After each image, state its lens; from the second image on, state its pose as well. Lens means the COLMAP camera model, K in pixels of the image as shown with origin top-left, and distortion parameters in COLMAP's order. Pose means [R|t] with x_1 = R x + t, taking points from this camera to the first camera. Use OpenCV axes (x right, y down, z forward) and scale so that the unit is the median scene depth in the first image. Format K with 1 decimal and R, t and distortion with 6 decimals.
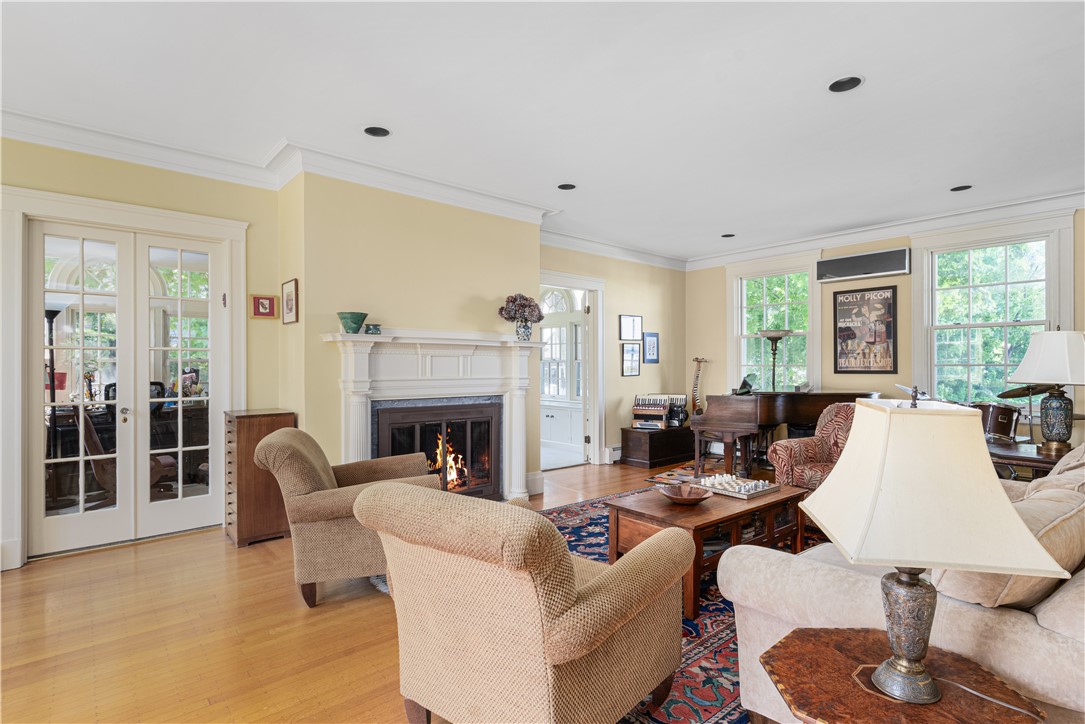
lens RADIAL K [[543.7, 0, 538.6], [0, 543.7, 355.0], [0, 0, 1]] dist [-0.002068, -0.001590]
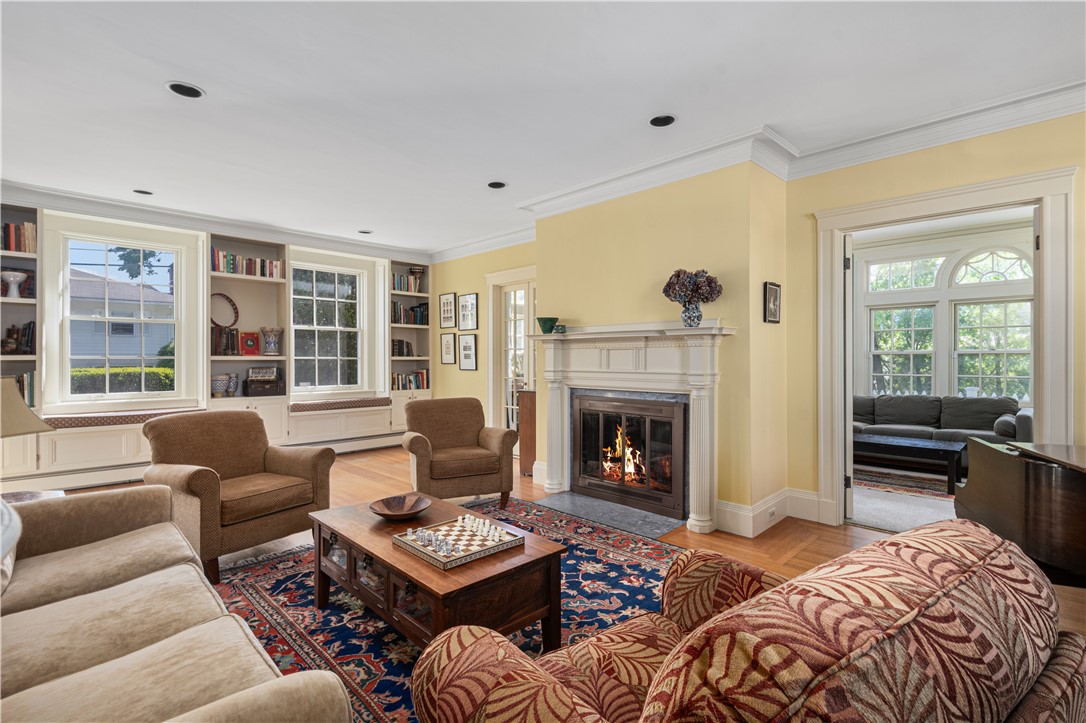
lens RADIAL K [[494.4, 0, 581.0], [0, 494.4, 366.4], [0, 0, 1]] dist [0.014524, -0.000102]
pose [[0.114649, 0.013770, -0.993311, 0.719942], [0.010619, 0.999830, 0.015086, 0.018436], [0.993349, -0.012278, 0.114483, 0.797039]]
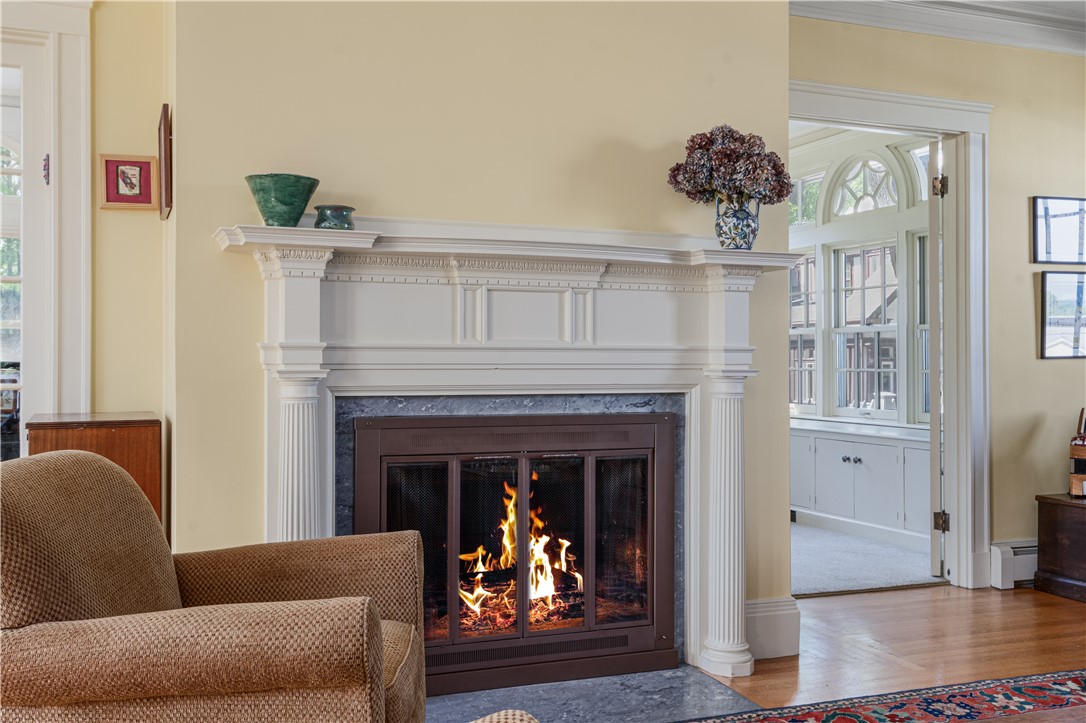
lens RADIAL K [[1001.7, 0, 539.1], [0, 1001.7, 373.7], [0, 0, 1]] dist [0.055464, 0.000000]
pose [[0.942329, 0.005425, -0.334645, 0.083108], [0.001271, 0.999803, 0.019787, 0.047907], [0.334686, -0.019071, 0.942137, 0.302796]]
